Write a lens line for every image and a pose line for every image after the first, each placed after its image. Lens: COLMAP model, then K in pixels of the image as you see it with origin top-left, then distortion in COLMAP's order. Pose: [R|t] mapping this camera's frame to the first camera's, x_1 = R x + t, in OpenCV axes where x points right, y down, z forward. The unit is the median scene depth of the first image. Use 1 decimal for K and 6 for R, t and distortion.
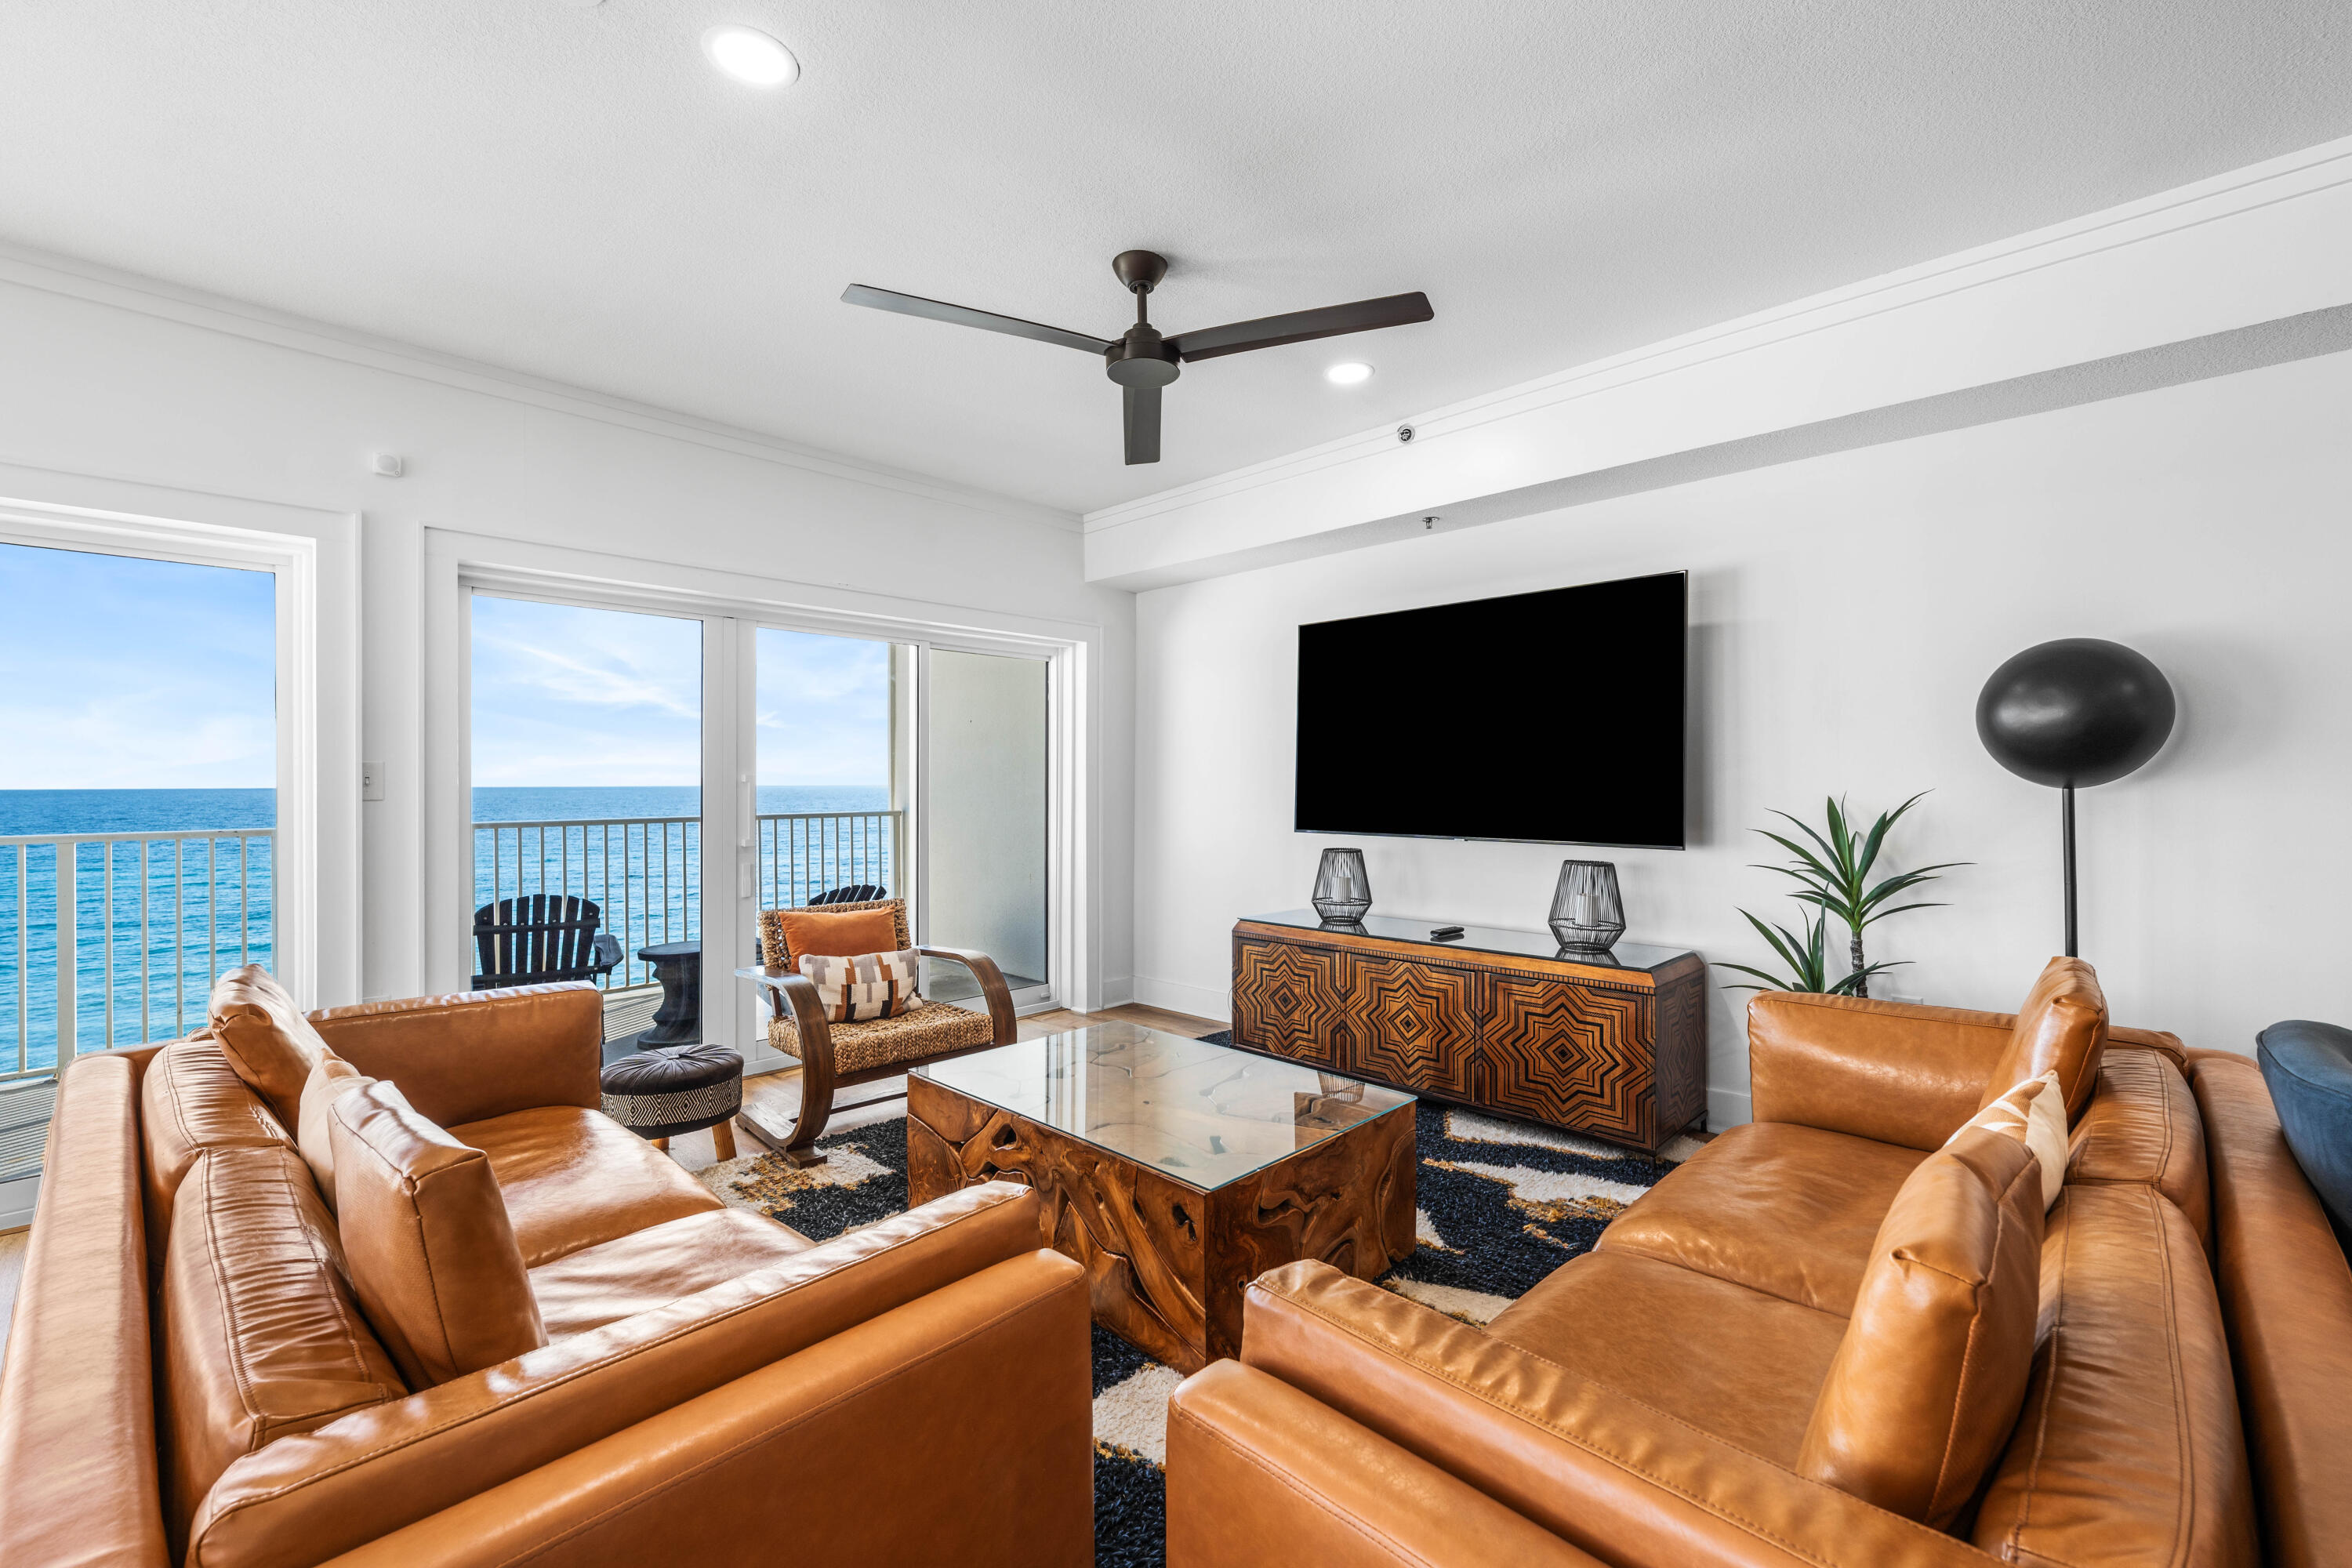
lens RADIAL K [[964.2, 0, 1239.1], [0, 964.2, 781.2], [0, 0, 1]] dist [-0.009942, -0.000198]
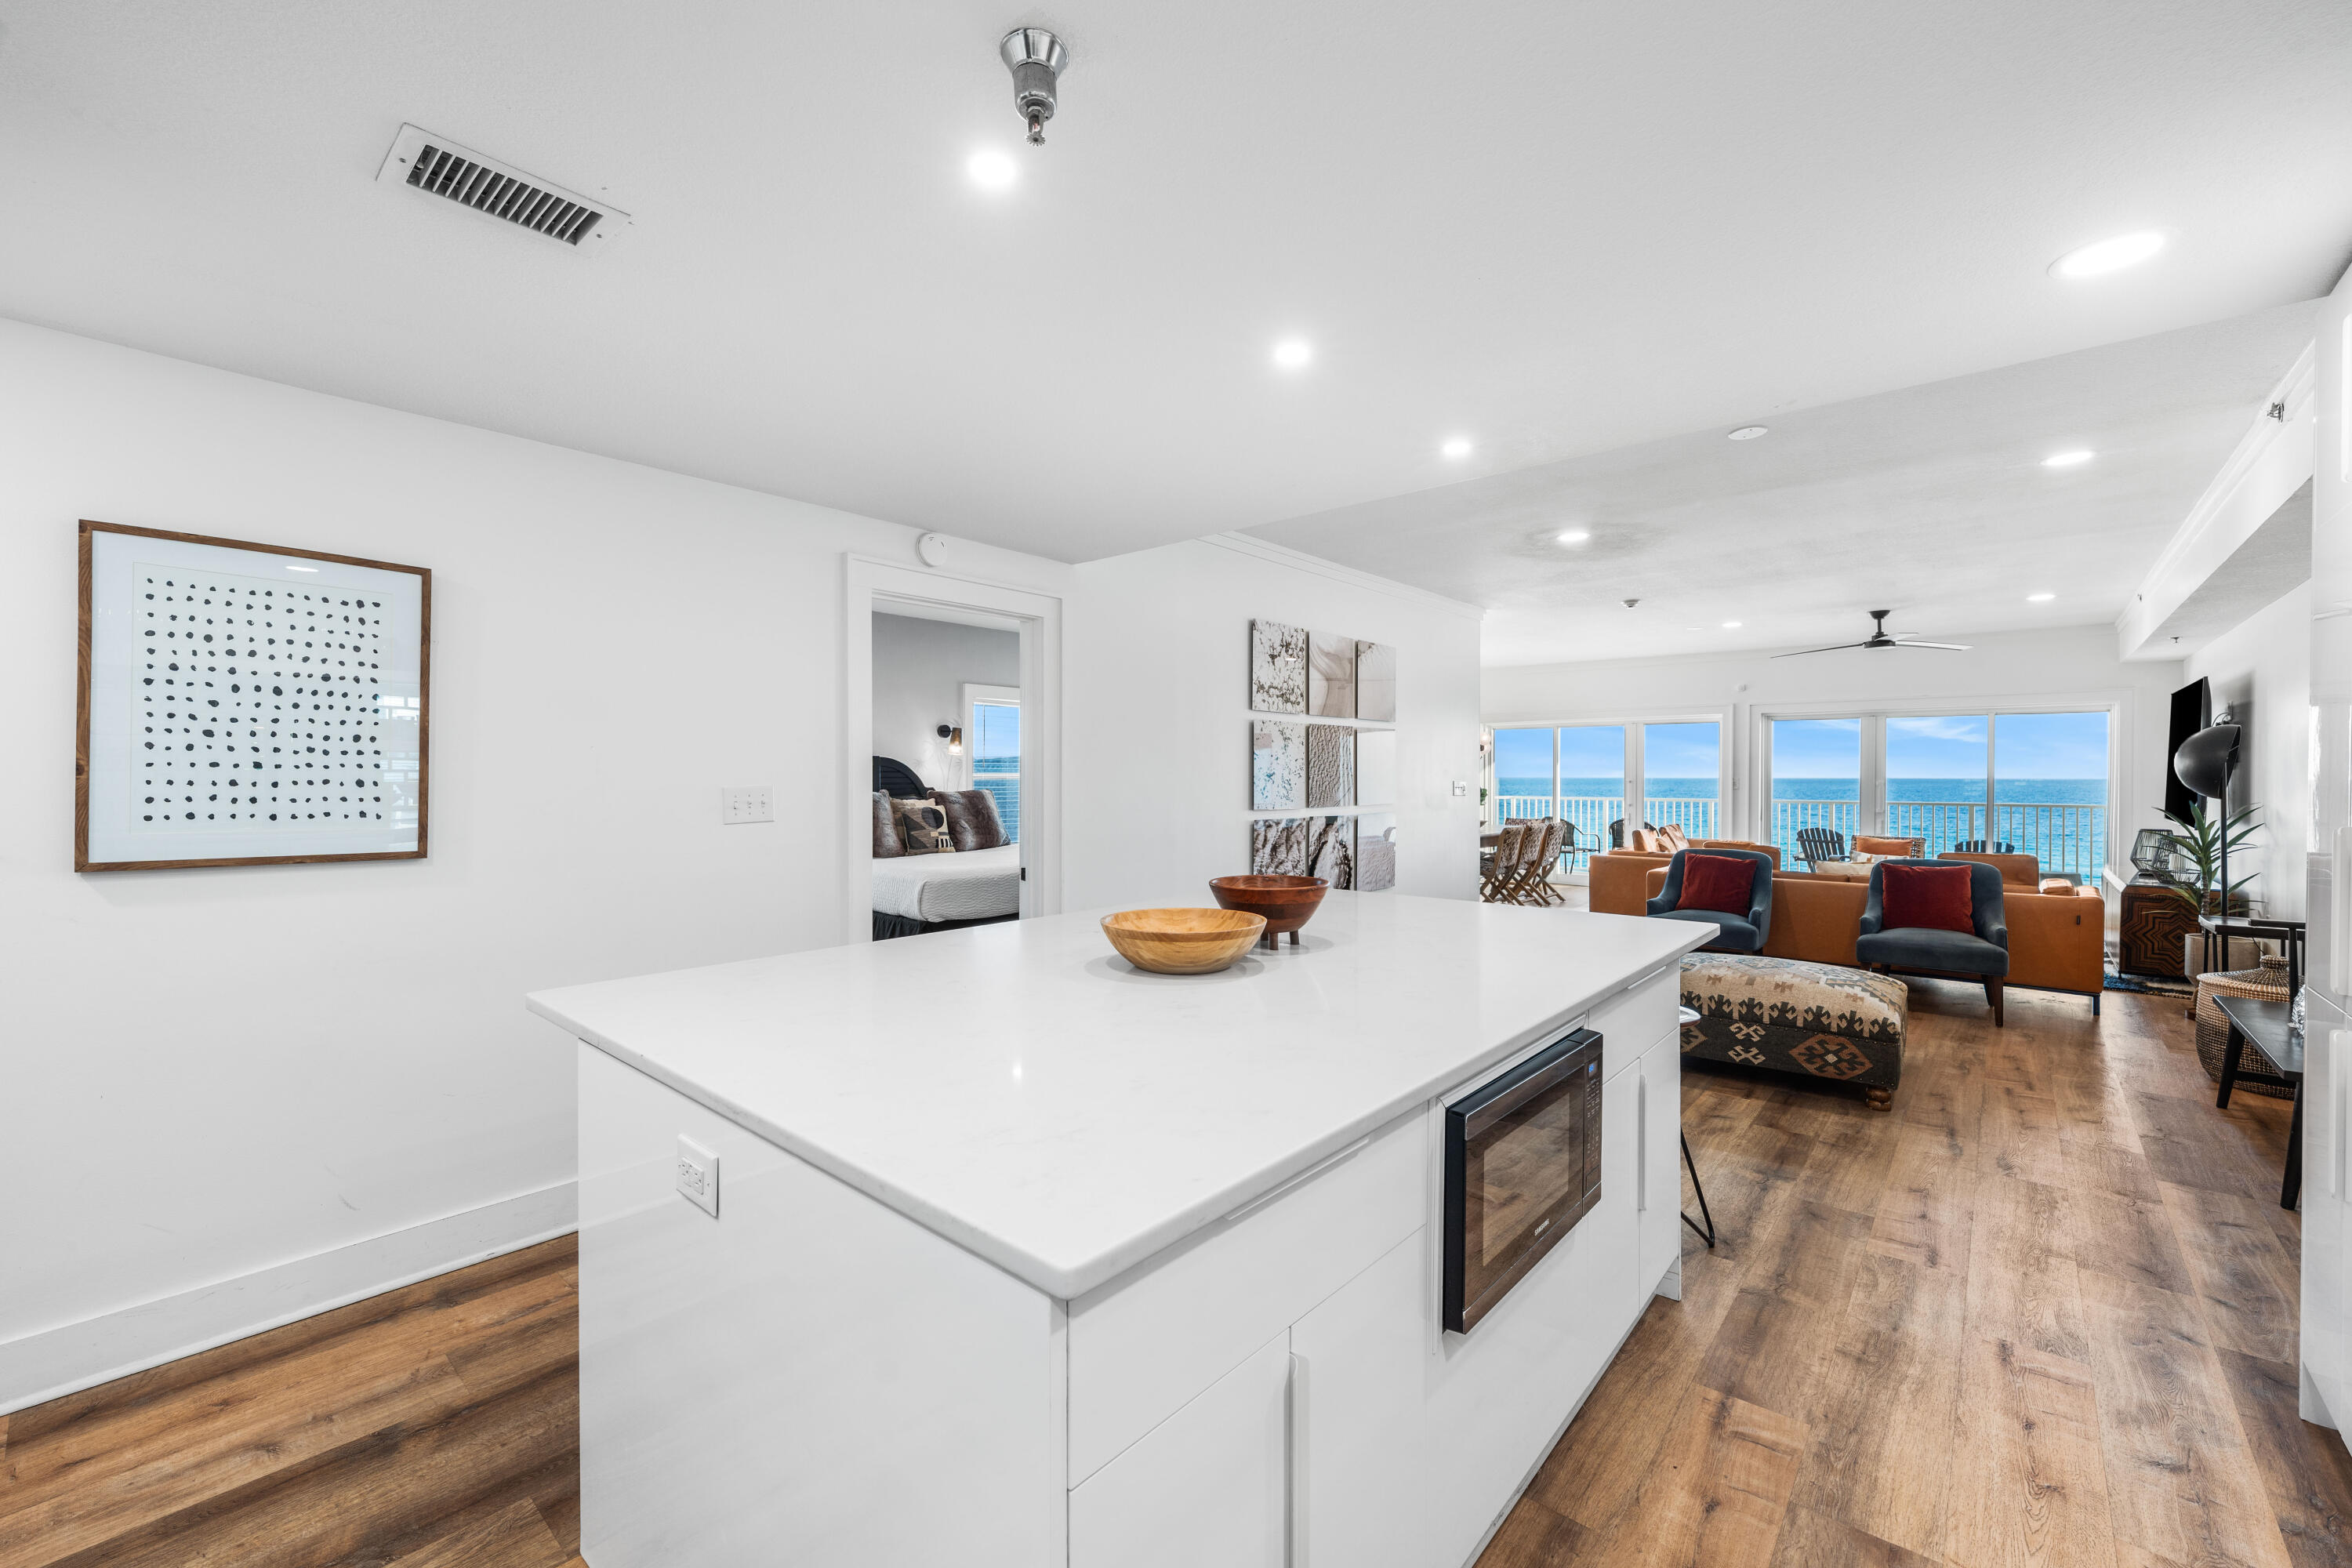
lens RADIAL K [[955.8, 0, 1171.9], [0, 955.8, 783.8], [0, 0, 1]] dist [0.001211, 0.000002]
pose [[0.020698, 0.014635, -0.999679, 2.137464], [-0.002918, 0.999889, 0.014578, -0.037703], [0.999782, 0.002615, 0.020739, -0.931089]]
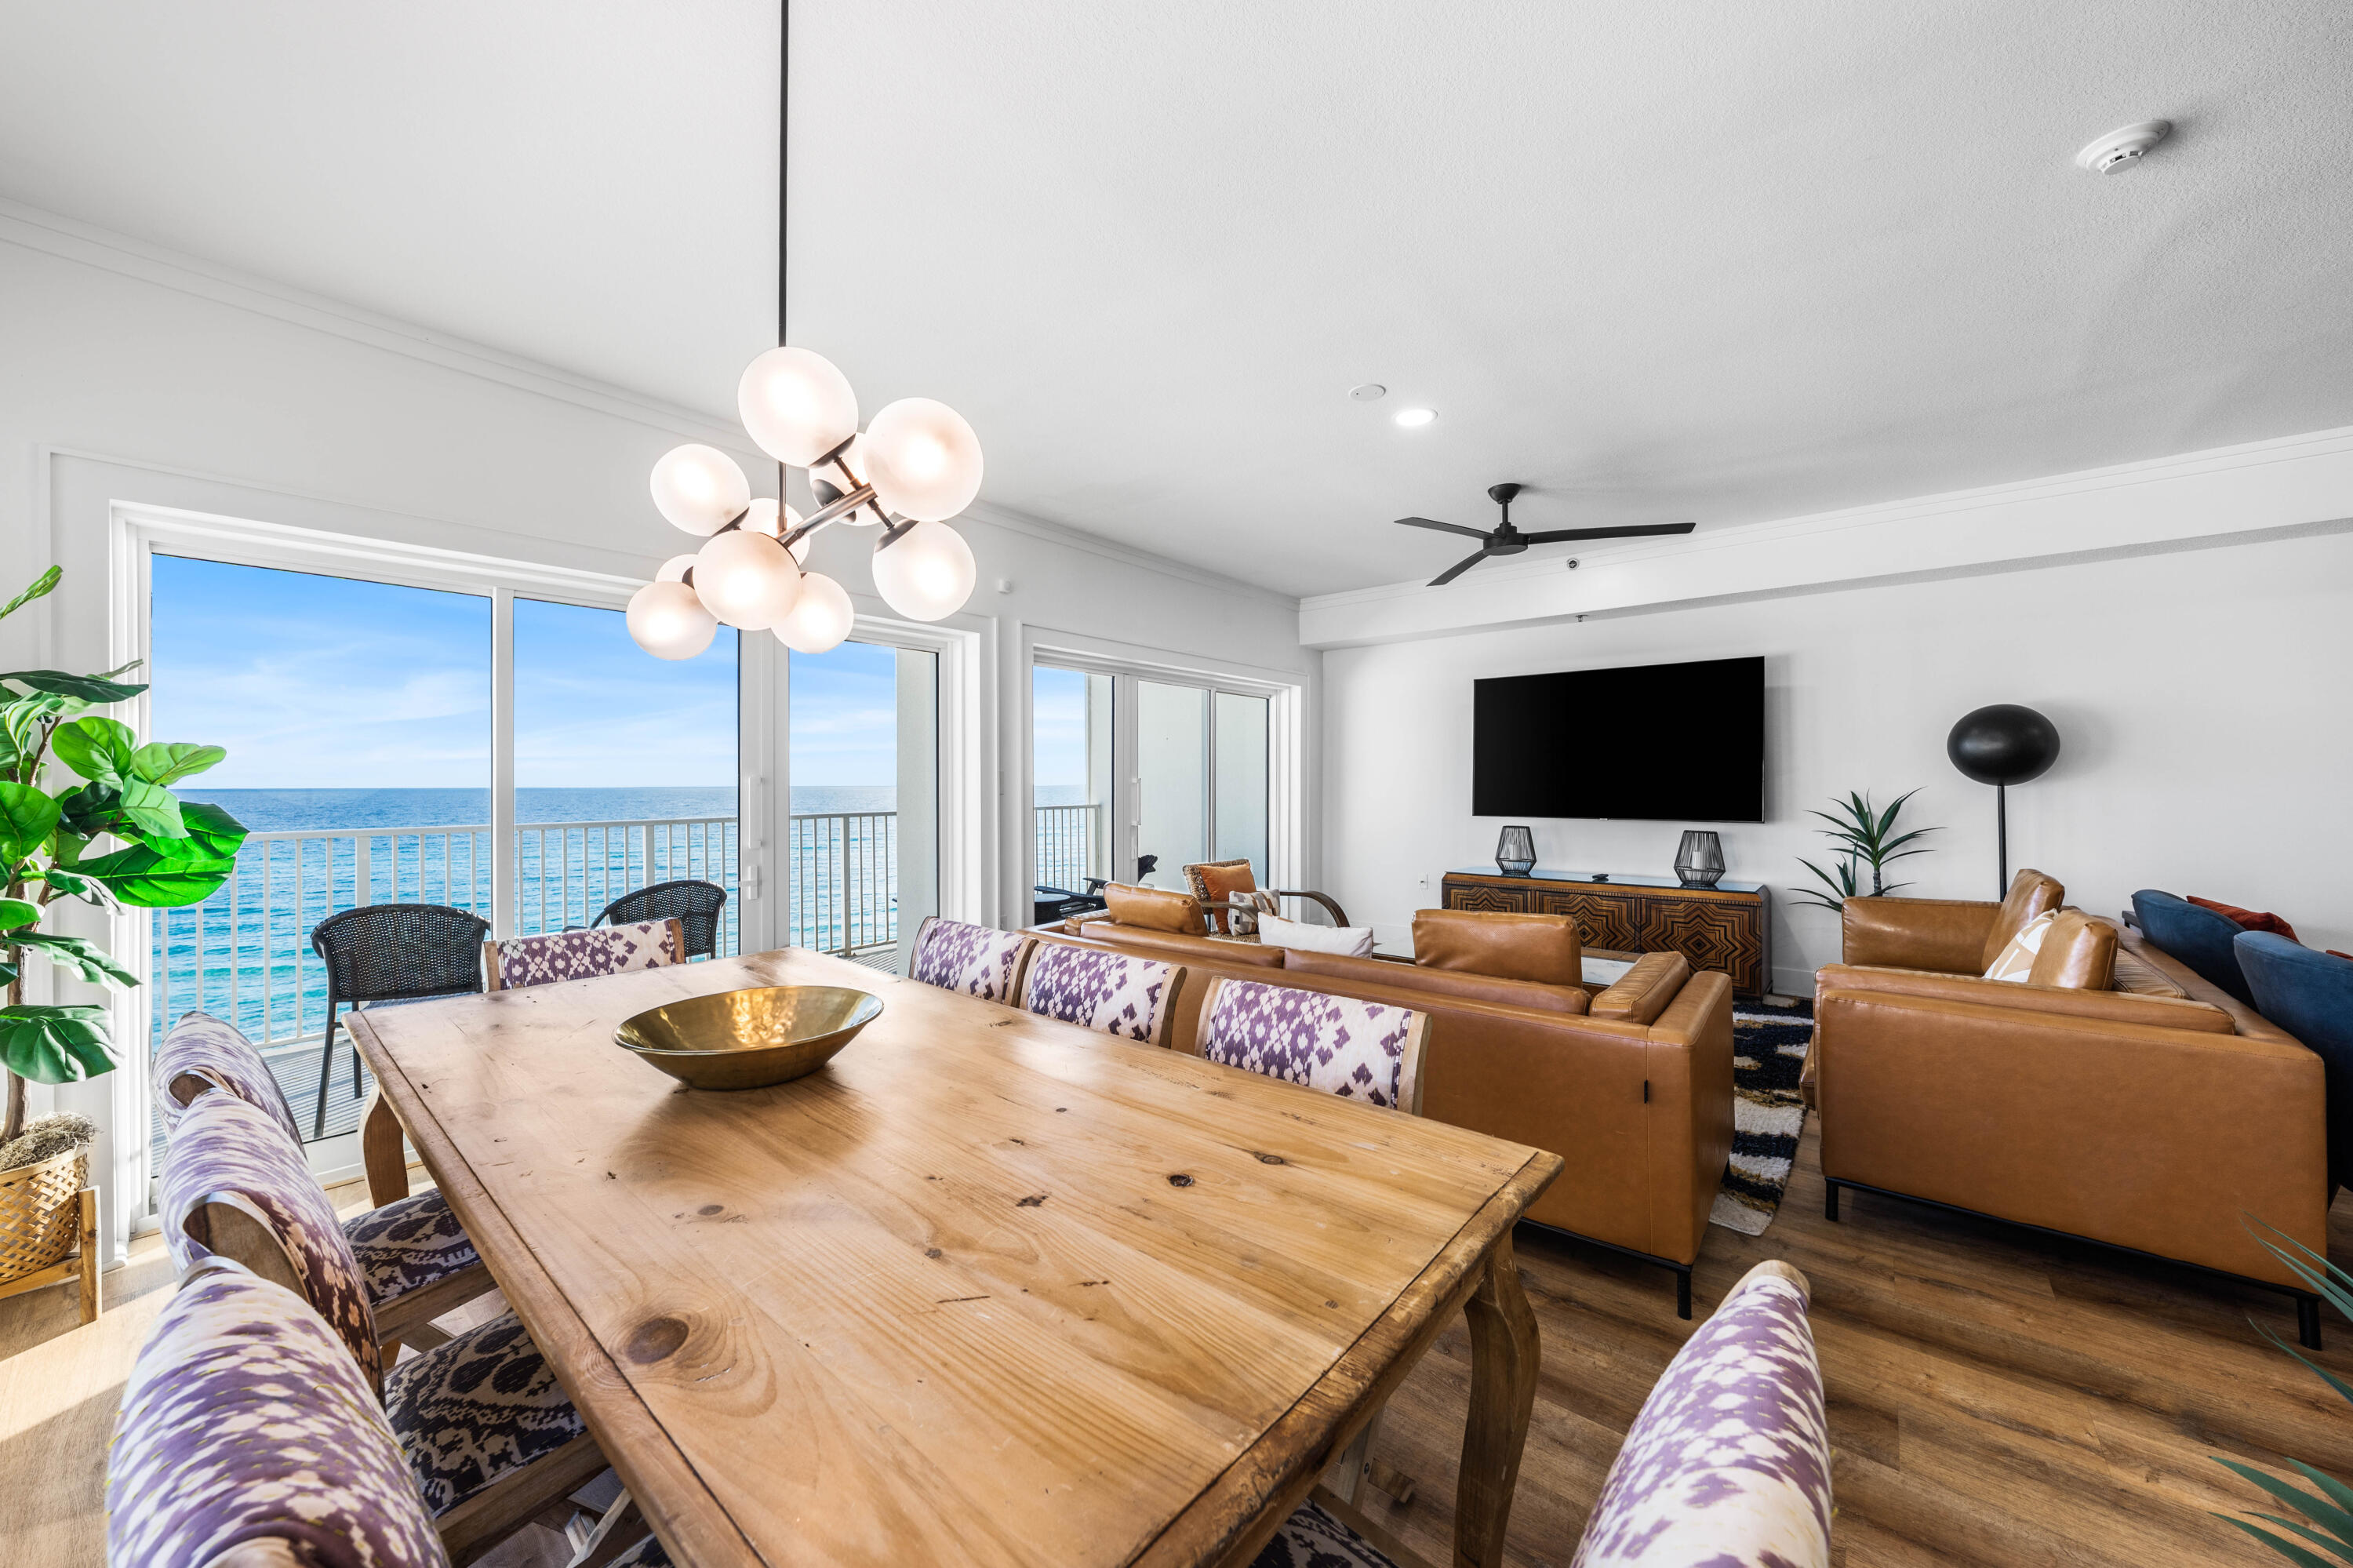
lens RADIAL K [[855.7, 0, 1197.4], [0, 855.7, 778.4], [0, 0, 1]] dist [-0.001298, -0.000108]
pose [[0.998059, -0.000218, 0.062278, -0.587662], [0.000508, 0.999989, -0.004642, 0.000047], [-0.062277, 0.004664, 0.998048, -0.406229]]
